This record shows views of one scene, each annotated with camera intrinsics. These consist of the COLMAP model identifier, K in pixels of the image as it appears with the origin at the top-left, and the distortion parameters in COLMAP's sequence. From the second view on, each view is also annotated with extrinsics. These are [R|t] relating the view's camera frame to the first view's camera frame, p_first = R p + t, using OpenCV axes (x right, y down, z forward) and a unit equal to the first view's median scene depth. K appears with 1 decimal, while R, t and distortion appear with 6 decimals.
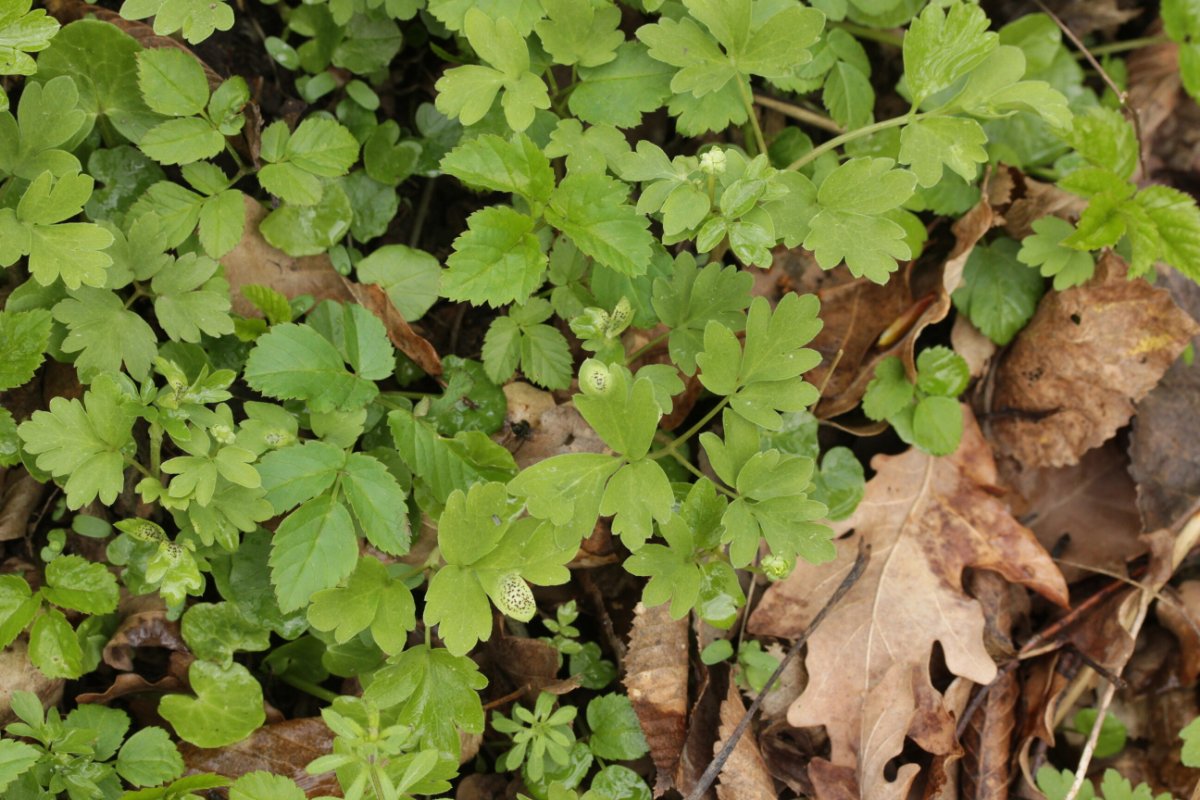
lens RADIAL K [[4088.4, 0, 596.0], [0, 4088.4, 399.1], [0, 0, 1]] dist [-0.062500, 0.000000]
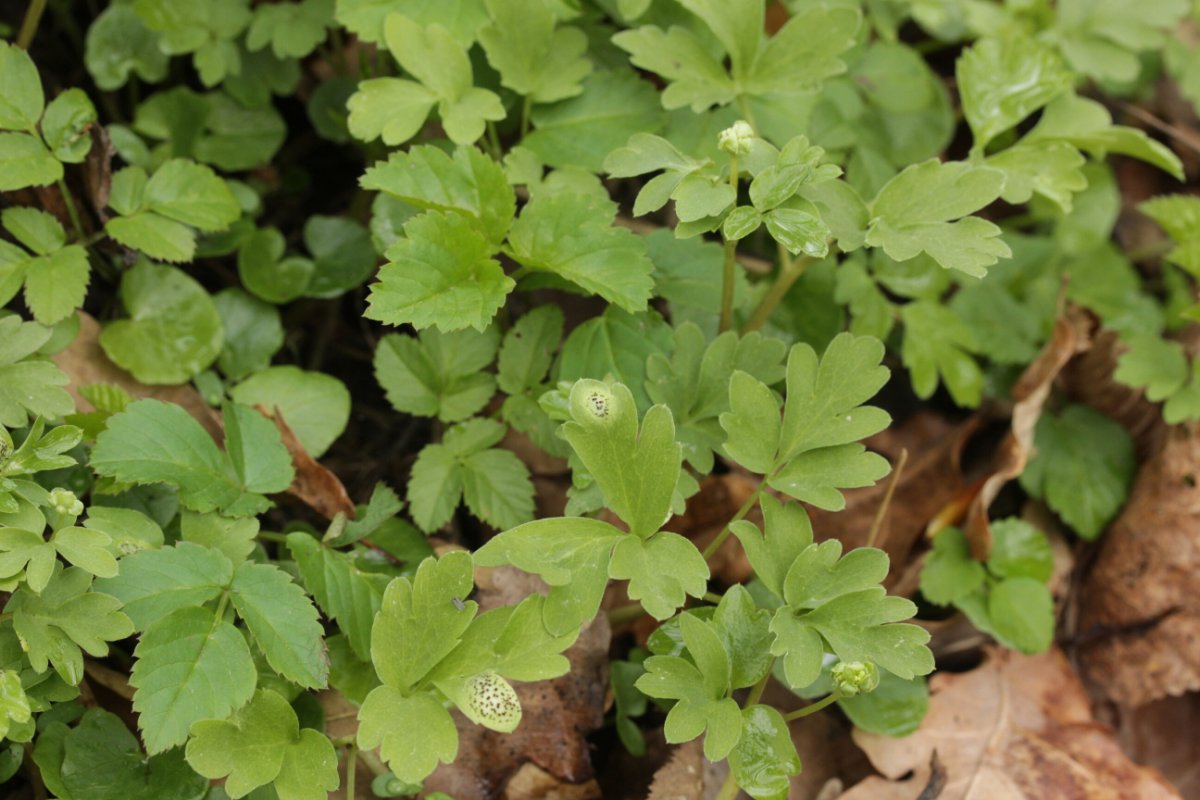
lens RADIAL K [[4088.4, 0, 605.3], [0, 4088.4, 401.2], [0, 0, 1]] dist [-0.062500, 0.000000]
pose [[0.994898, -0.006669, 0.100670, -0.067478], [0.043788, 0.927478, -0.371306, 0.250750], [-0.090892, 0.373819, 0.923037, 0.325611]]
